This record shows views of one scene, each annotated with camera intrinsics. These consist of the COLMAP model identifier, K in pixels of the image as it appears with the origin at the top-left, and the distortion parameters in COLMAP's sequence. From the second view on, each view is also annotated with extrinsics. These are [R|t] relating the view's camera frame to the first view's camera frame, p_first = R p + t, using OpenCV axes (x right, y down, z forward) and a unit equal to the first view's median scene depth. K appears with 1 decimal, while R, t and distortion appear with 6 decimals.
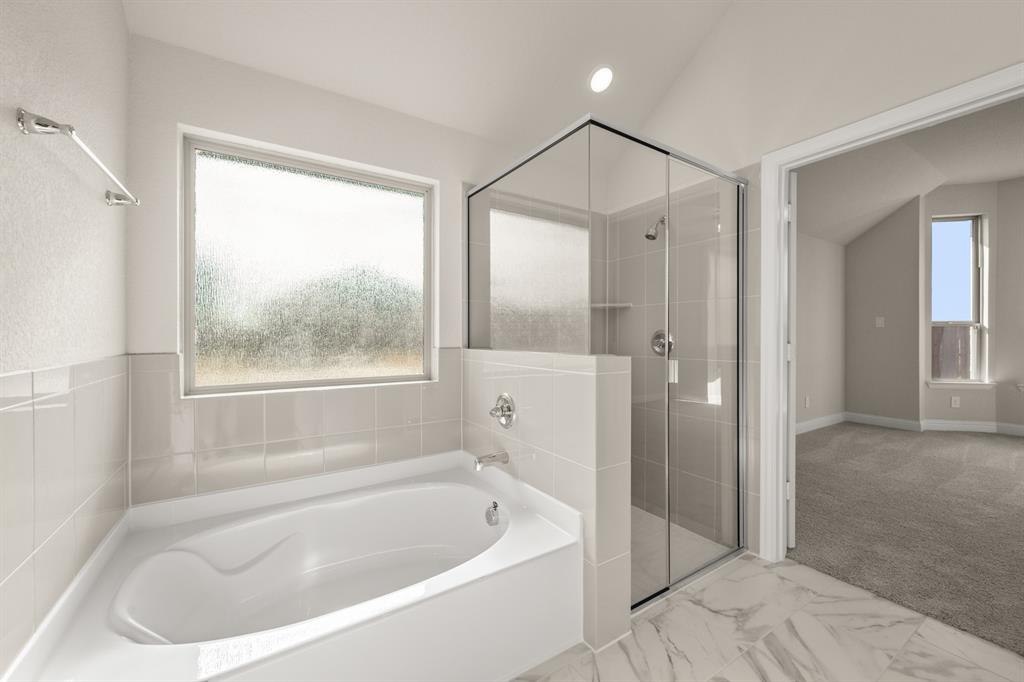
lens RADIAL K [[402.6, 0, 515.5], [0, 402.6, 339.3], [0, 0, 1]] dist [-0.000916, 0.000073]
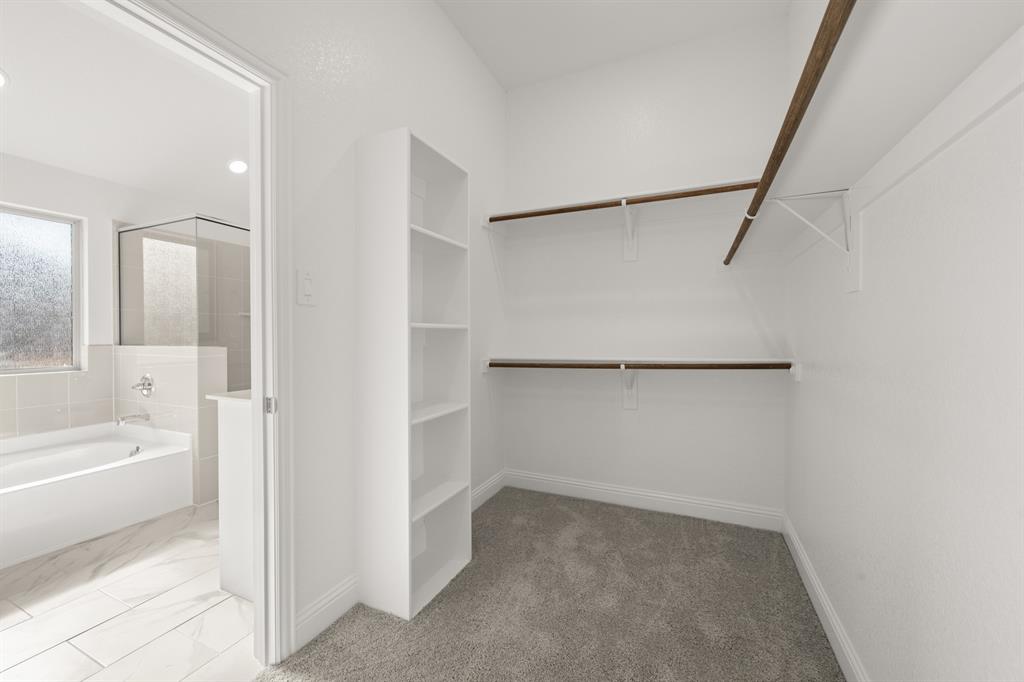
lens RADIAL K [[402.6, 0, 515.5], [0, 402.6, 339.3], [0, 0, 1]] dist [-0.000916, 0.000073]
pose [[0.839850, -0.007327, 0.542769, 0.275253], [0.003569, 0.999962, 0.007975, -0.003341], [-0.542807, -0.004761, 0.839844, -0.880797]]
